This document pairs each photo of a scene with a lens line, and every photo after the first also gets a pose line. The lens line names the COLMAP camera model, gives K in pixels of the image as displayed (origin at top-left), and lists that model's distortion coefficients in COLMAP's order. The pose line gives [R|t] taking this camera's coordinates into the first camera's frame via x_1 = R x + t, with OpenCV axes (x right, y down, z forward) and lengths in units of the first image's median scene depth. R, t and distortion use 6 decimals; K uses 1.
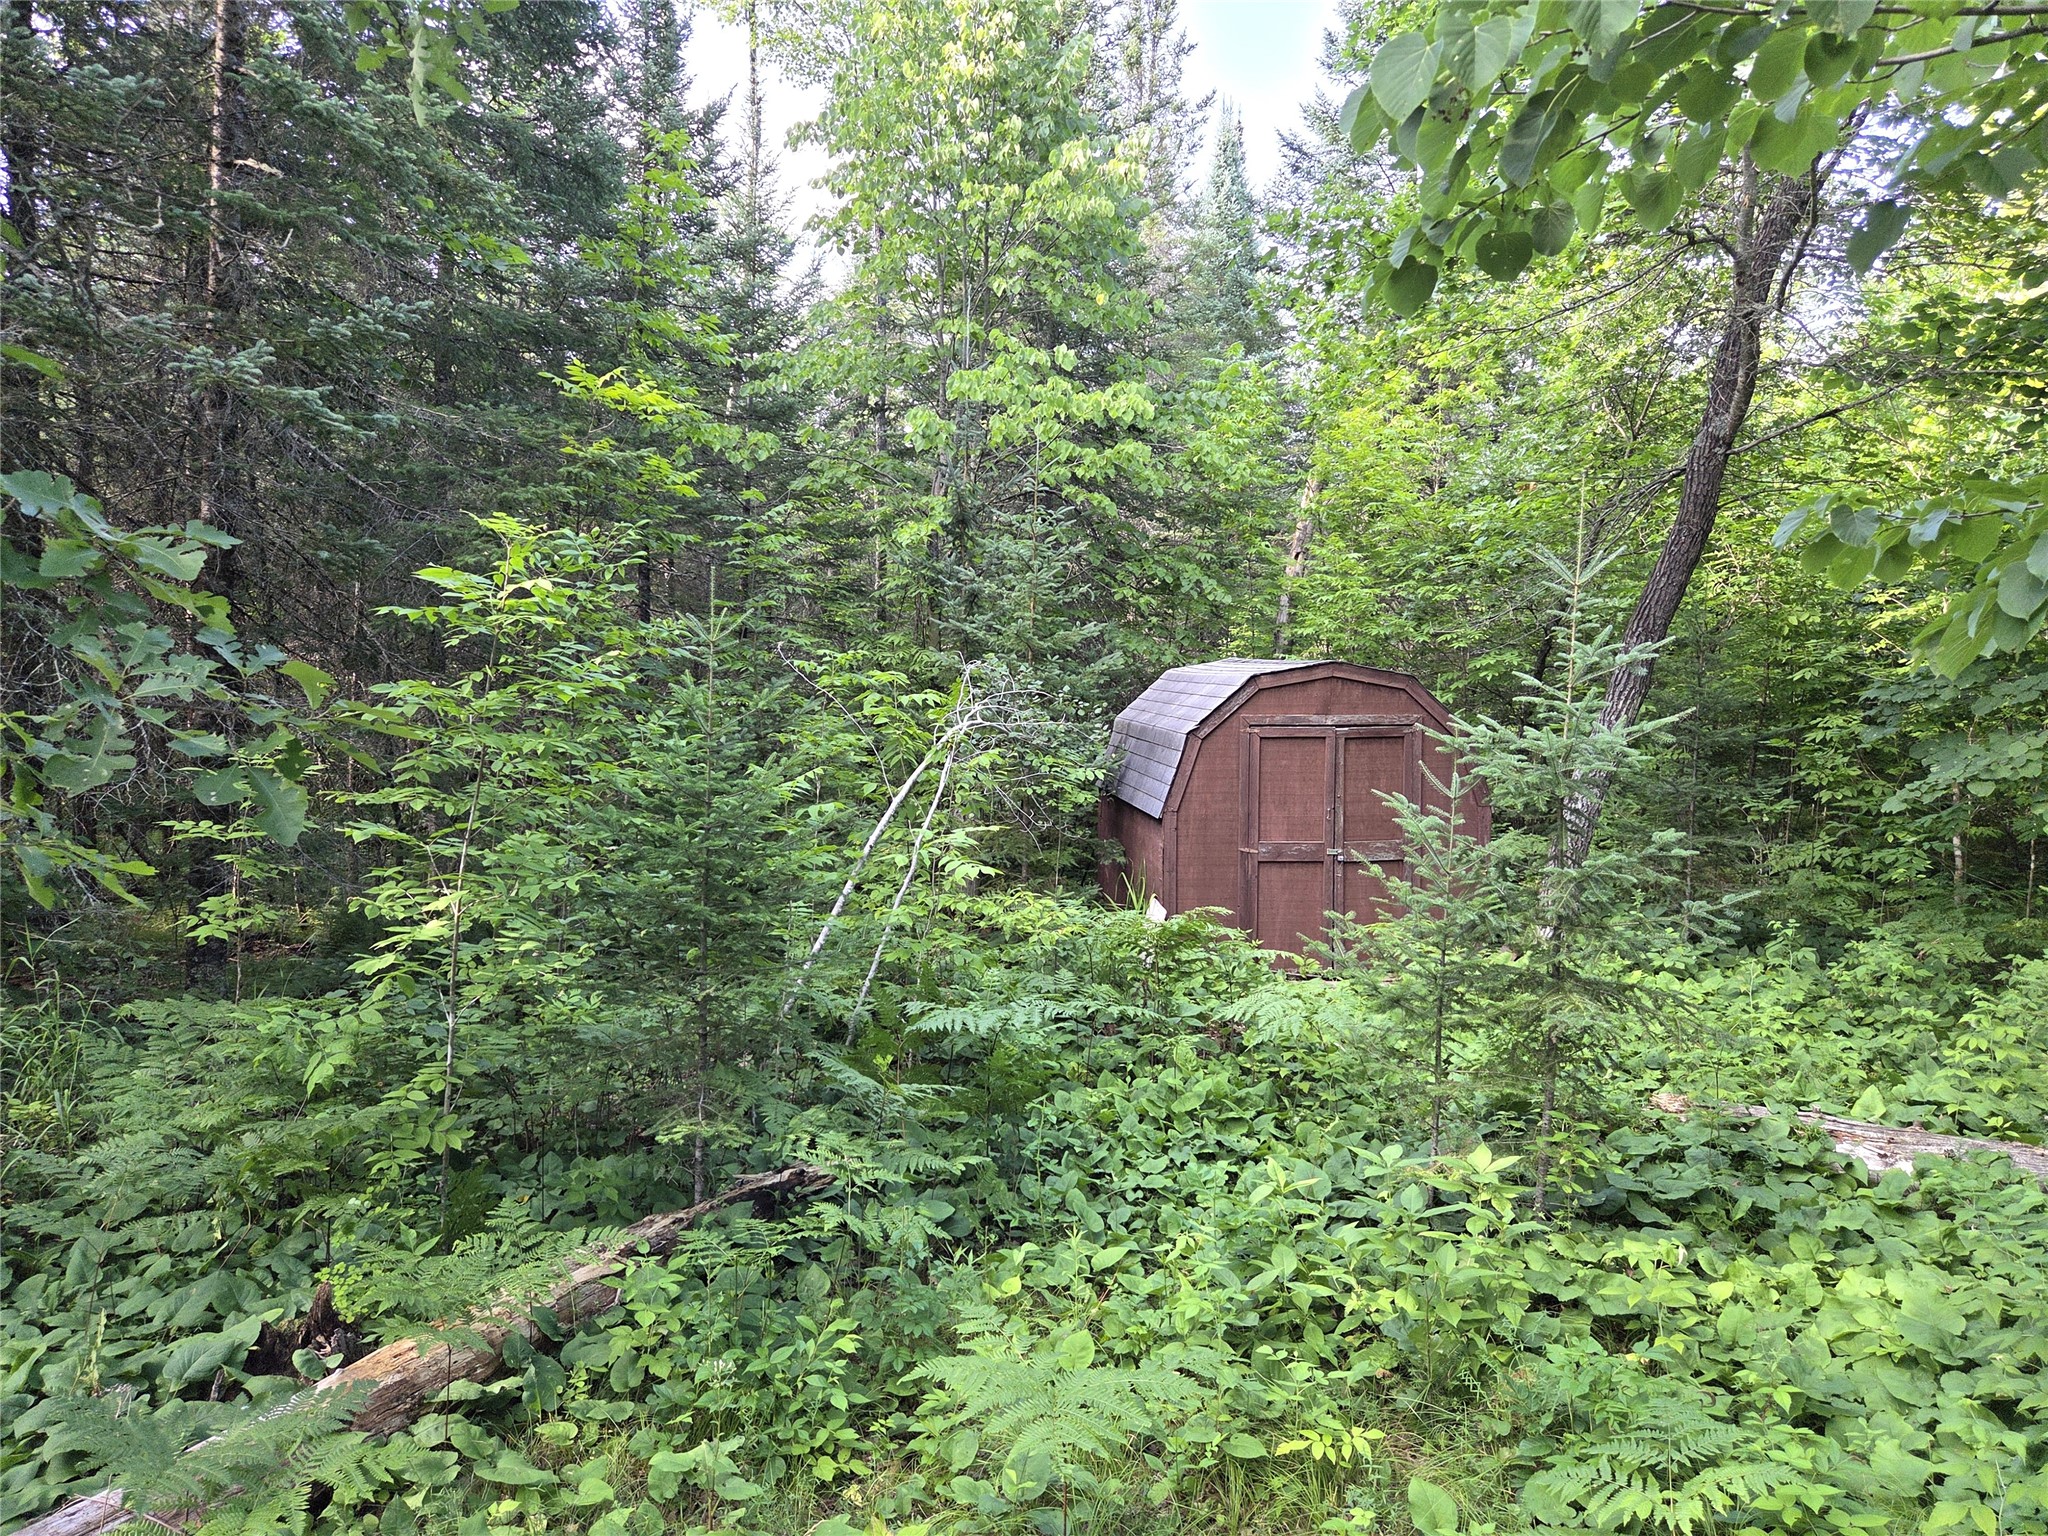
lens RADIAL K [[1369.7, 0, 1024.0], [0, 1369.7, 768.0], [0, 0, 1]] dist [0.078558, -0.071181]
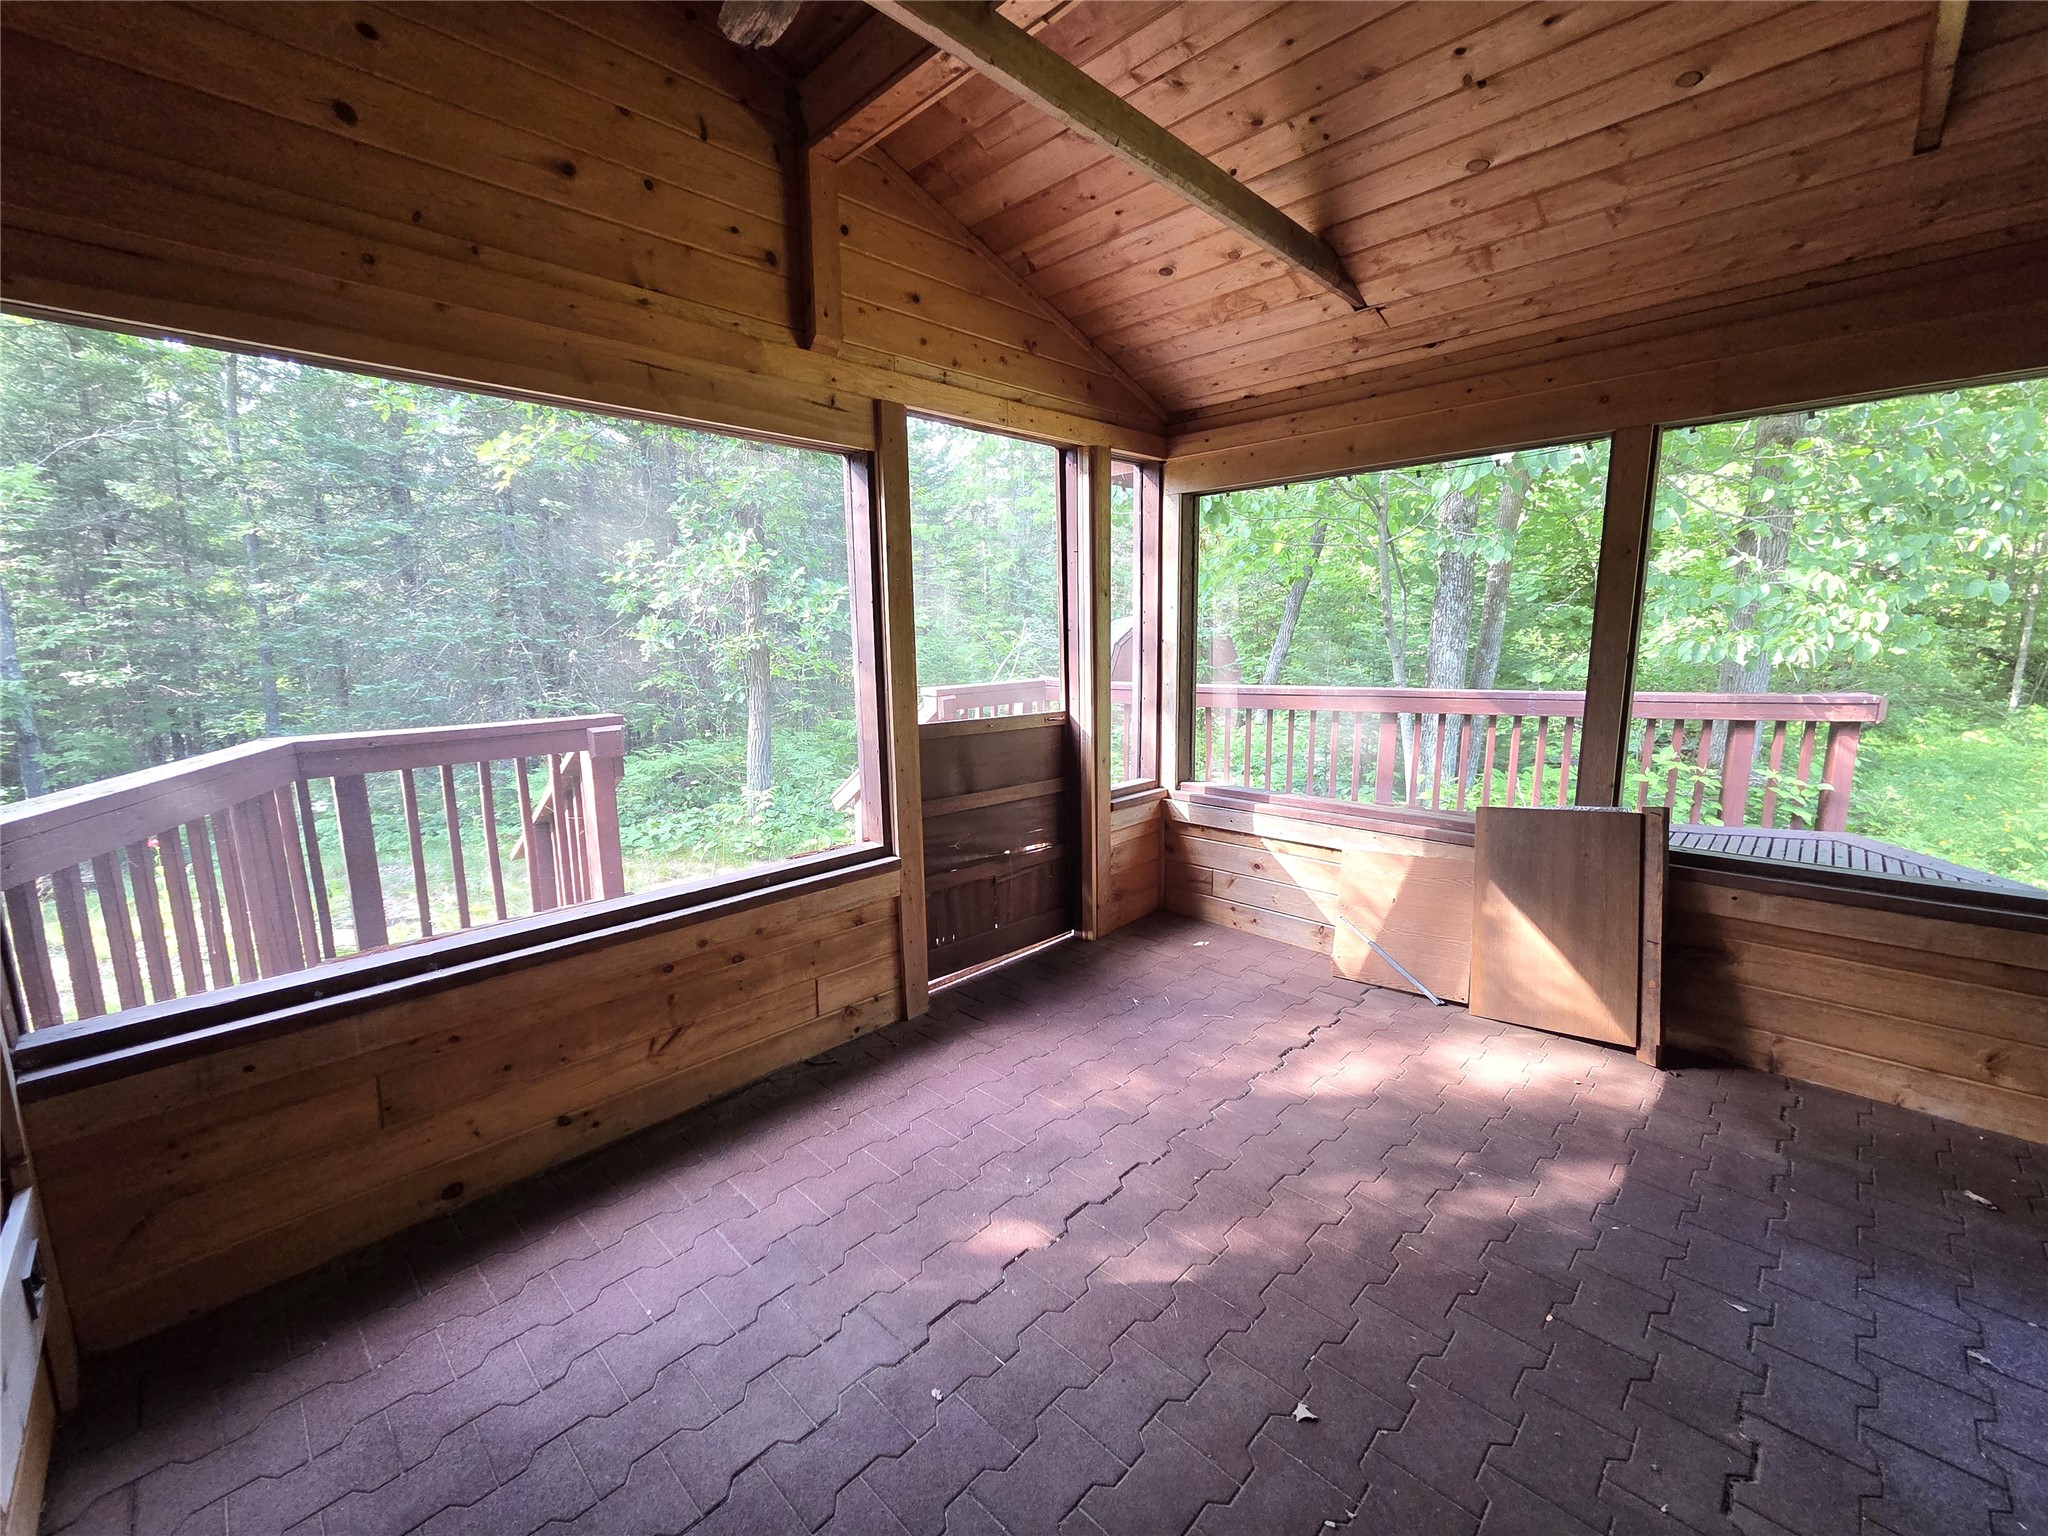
lens RADIAL K [[828.4, 0, 988.8], [0, 828.4, 746.1], [0, 0, 1]] dist [0.000980, 0.000193]
pose [[0.994279, -0.033363, -0.101467, 0.031776], [0.039556, 0.997435, 0.059653, 0.053451], [0.099217, -0.063326, 0.993049, -0.460450]]
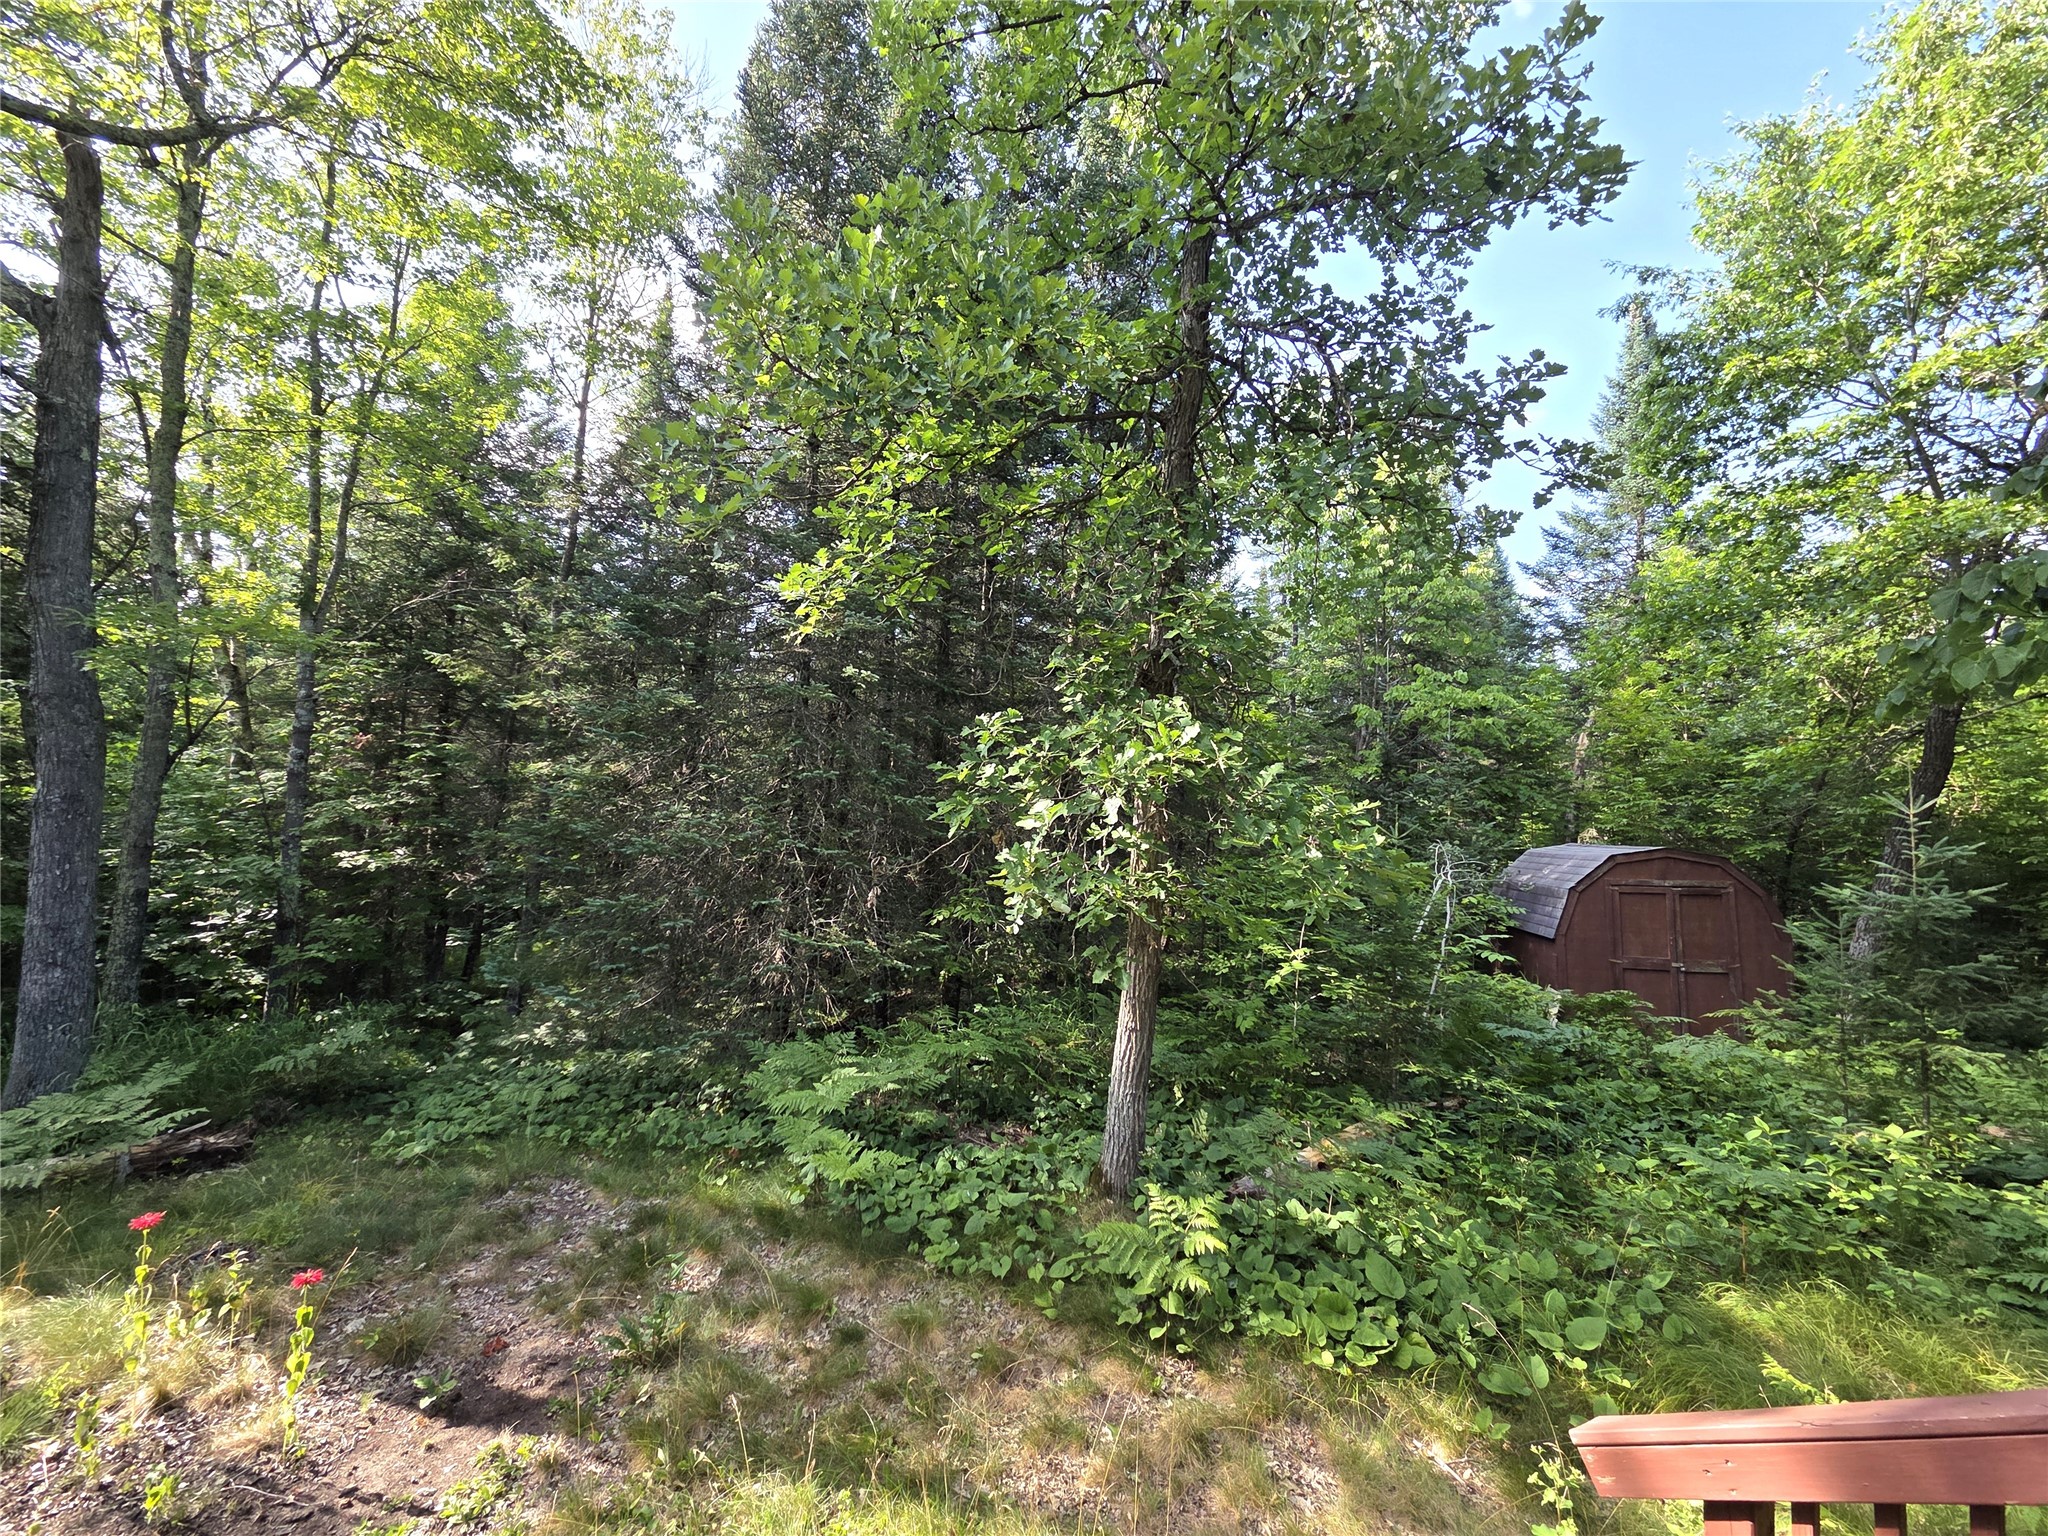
lens RADIAL K [[834.3, 0, 1012.1], [0, 834.3, 760.3], [0, 0, 1]] dist [-0.000192, -0.002325]
pose [[0.939873, -0.024417, -0.340650, -0.156692], [-0.033302, 0.986136, -0.162566, 0.007796], [0.339896, 0.164135, 0.926029, -0.197729]]
